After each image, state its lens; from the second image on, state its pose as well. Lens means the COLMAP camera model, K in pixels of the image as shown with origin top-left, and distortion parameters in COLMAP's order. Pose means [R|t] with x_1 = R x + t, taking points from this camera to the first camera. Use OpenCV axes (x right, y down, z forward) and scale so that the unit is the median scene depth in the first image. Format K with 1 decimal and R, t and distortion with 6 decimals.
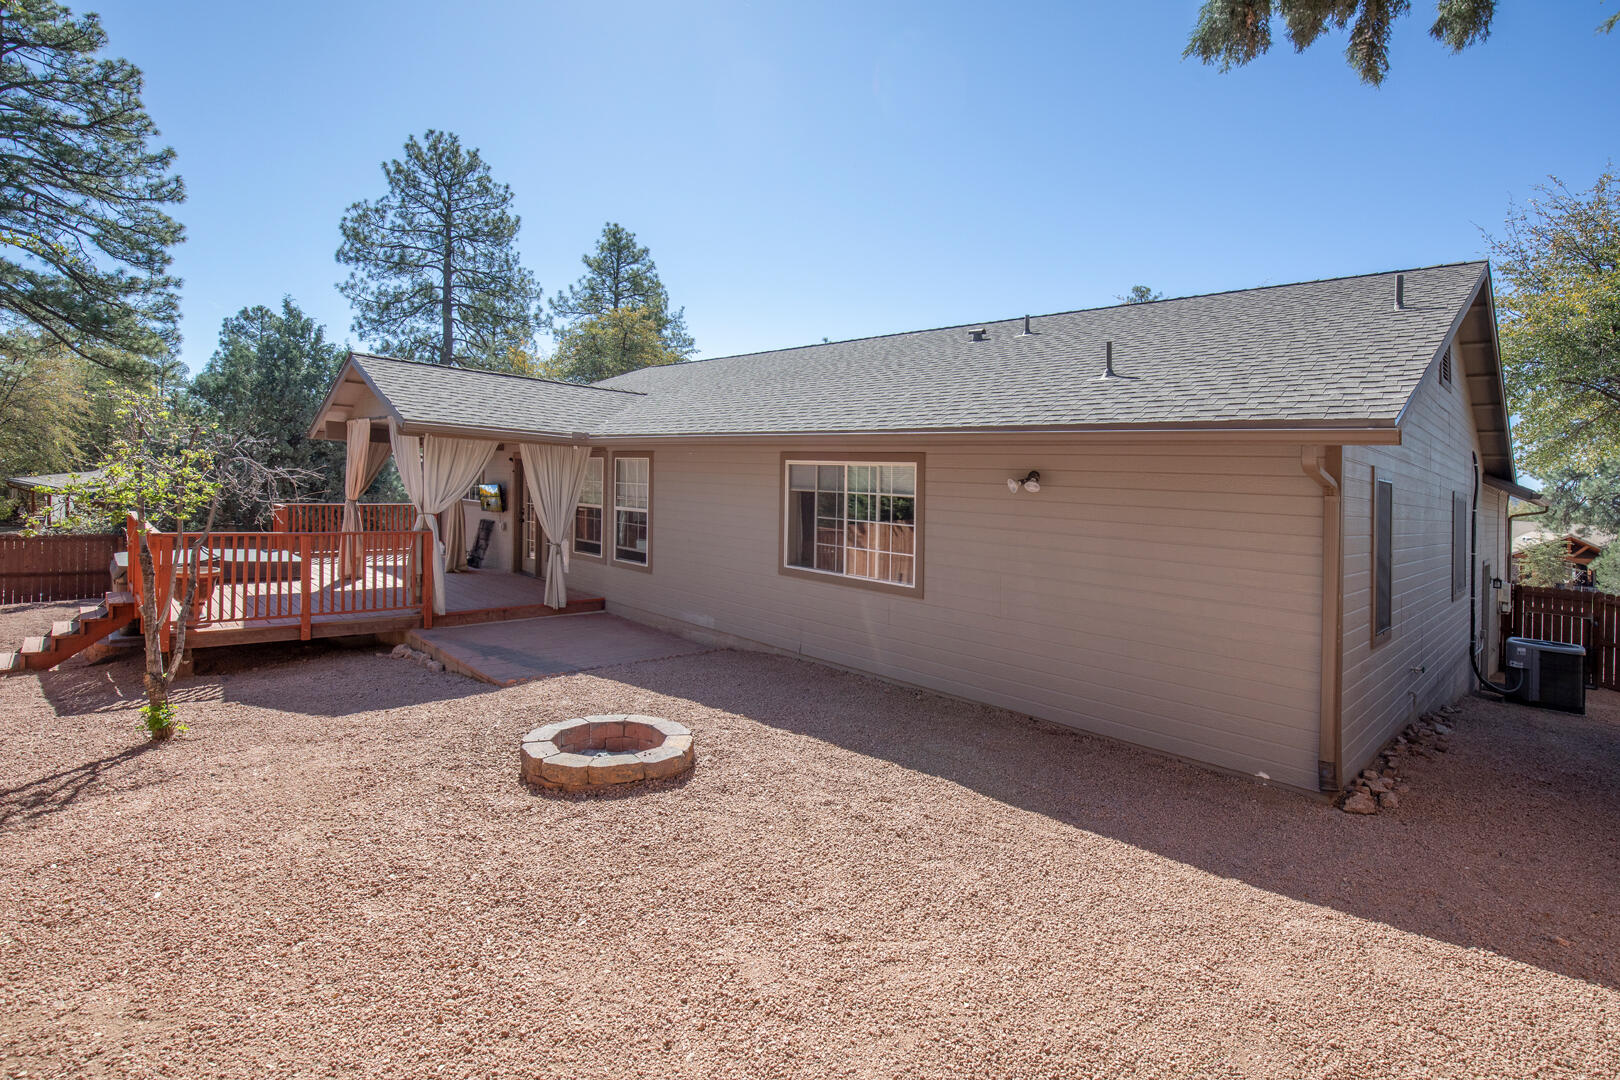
lens RADIAL K [[732.1, 0, 837.6], [0, 732.1, 504.5], [0, 0, 1]] dist [-0.001733, -0.000284]
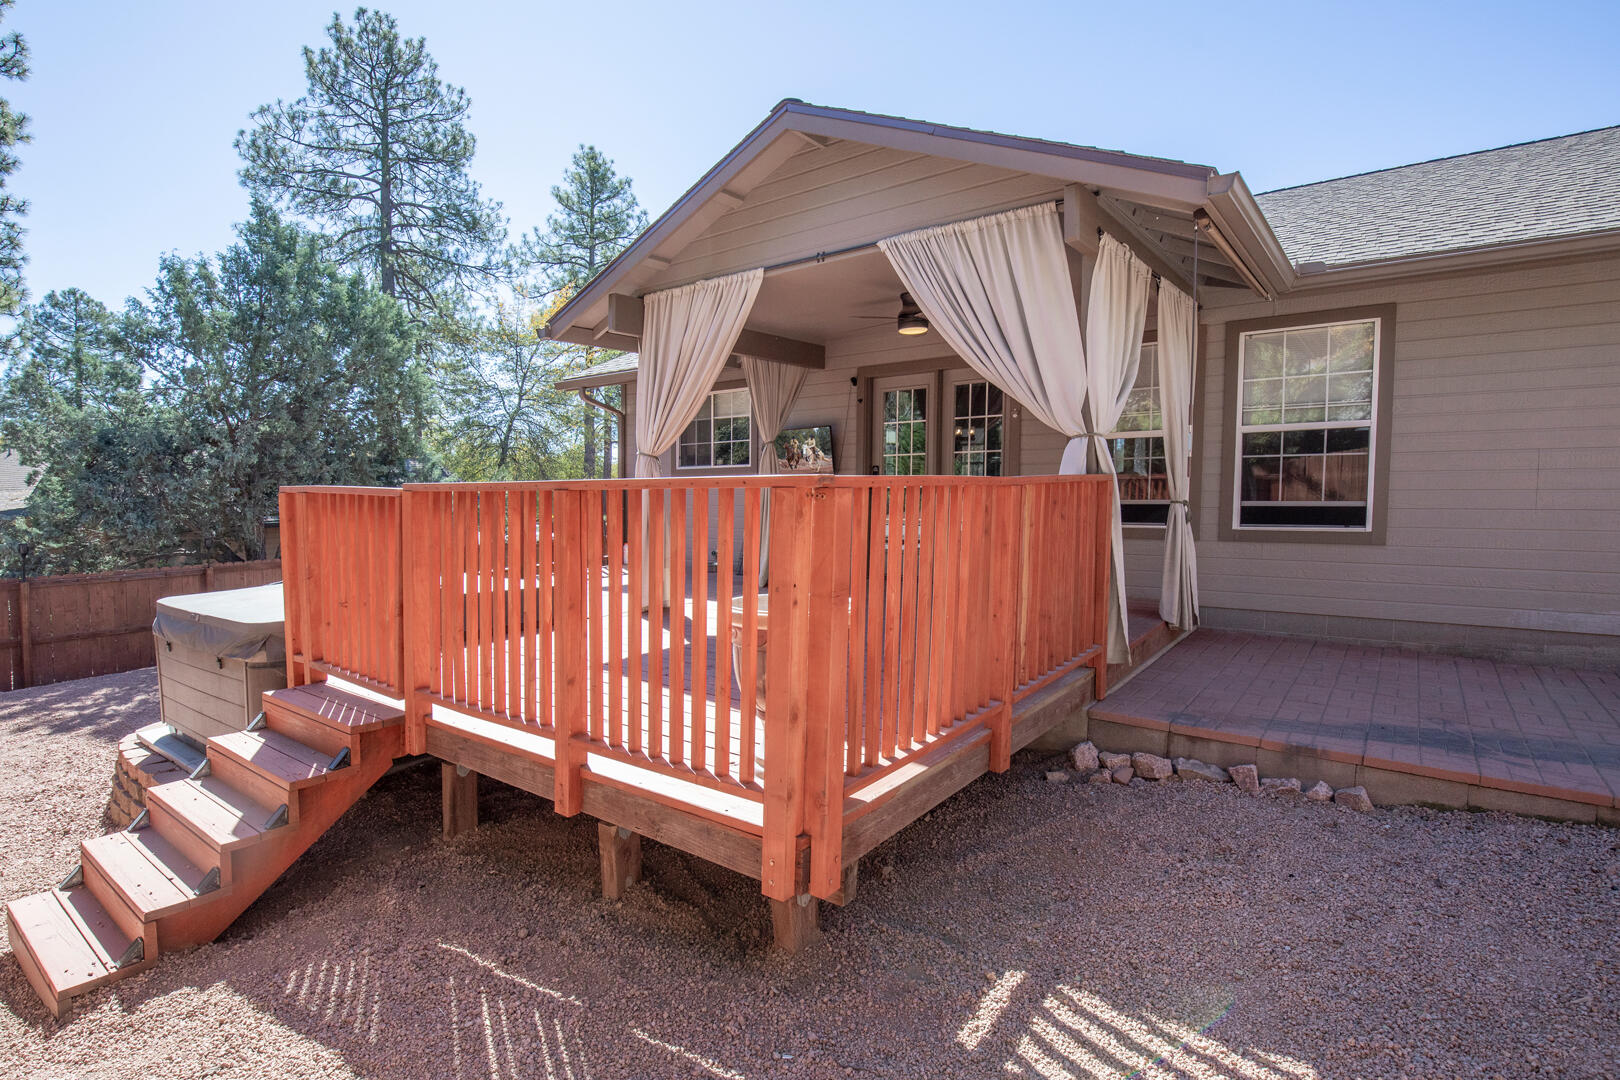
lens RADIAL K [[781.4, 0, 843.3], [0, 781.4, 520.4], [0, 0, 1]] dist [-0.042649, 0.011718]
pose [[0.987451, -0.071576, 0.140777, -0.292451], [0.067752, 0.997196, 0.031781, 0.014266], [-0.142657, -0.021844, 0.989531, 0.213966]]
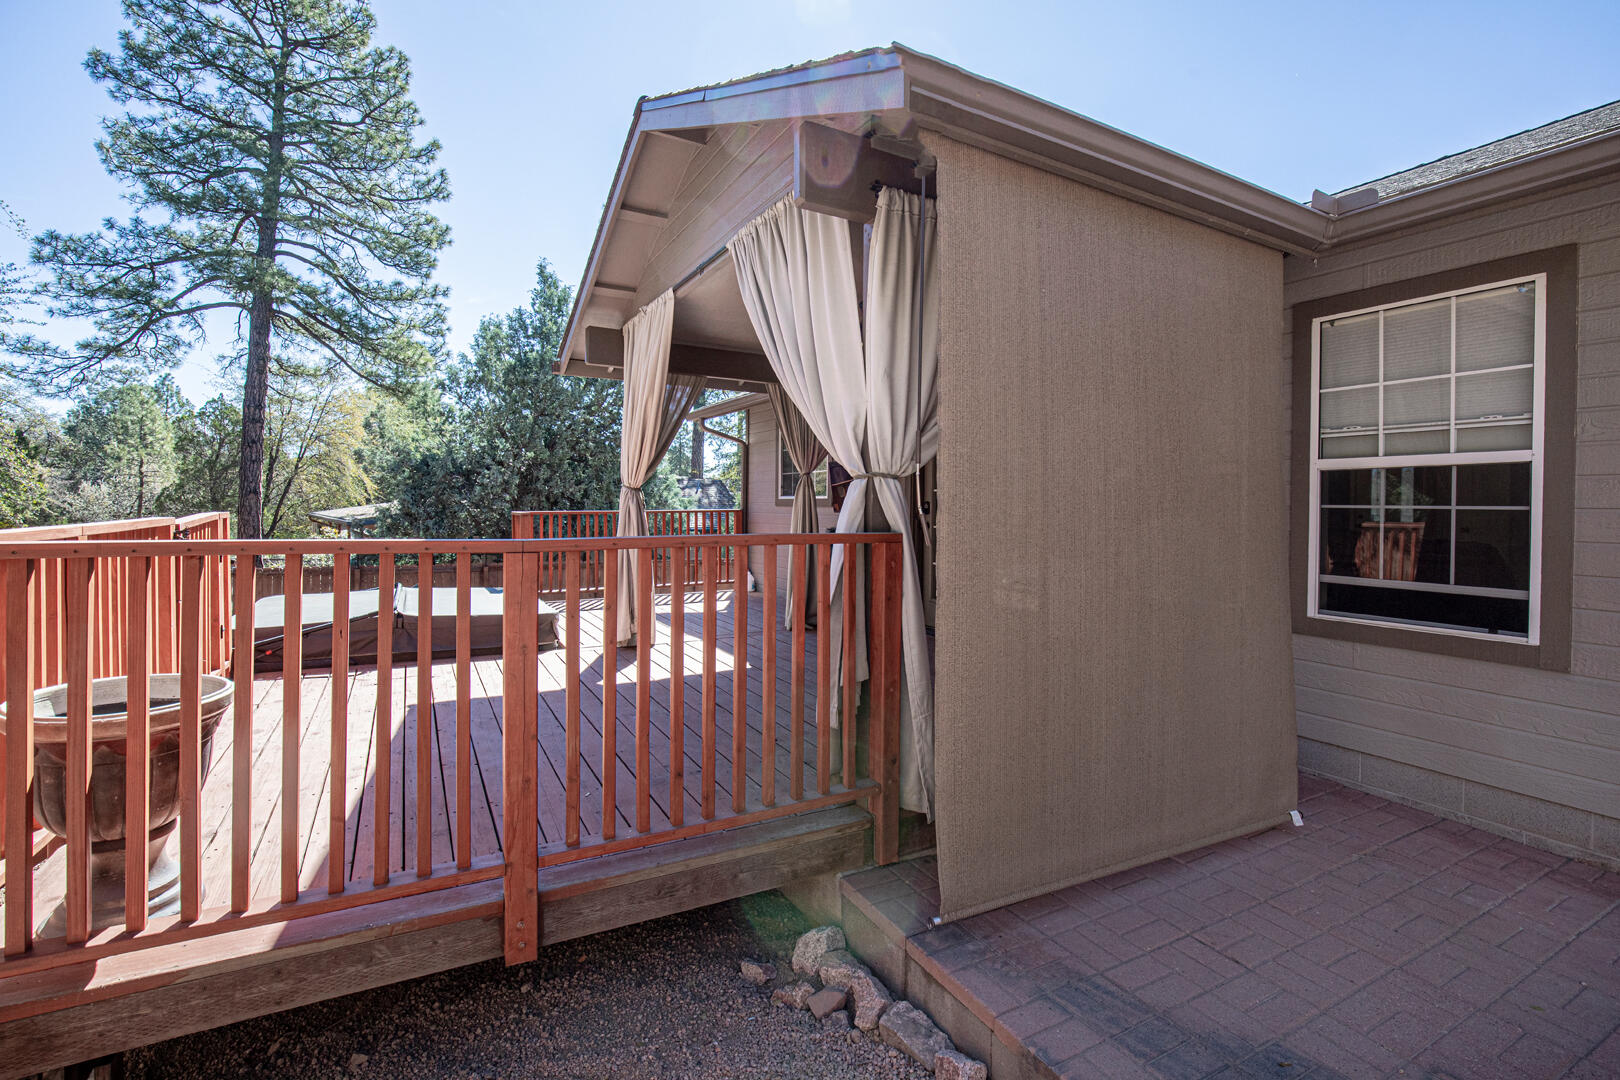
lens RADIAL K [[745.4, 0, 851.8], [0, 745.4, 496.6], [0, 0, 1]] dist [-0.016875, 0.000525]
pose [[0.963541, -0.038668, -0.264752, -0.185023], [0.026847, 0.998481, -0.048124, 0.013194], [0.266211, 0.039261, 0.963115, 0.265210]]
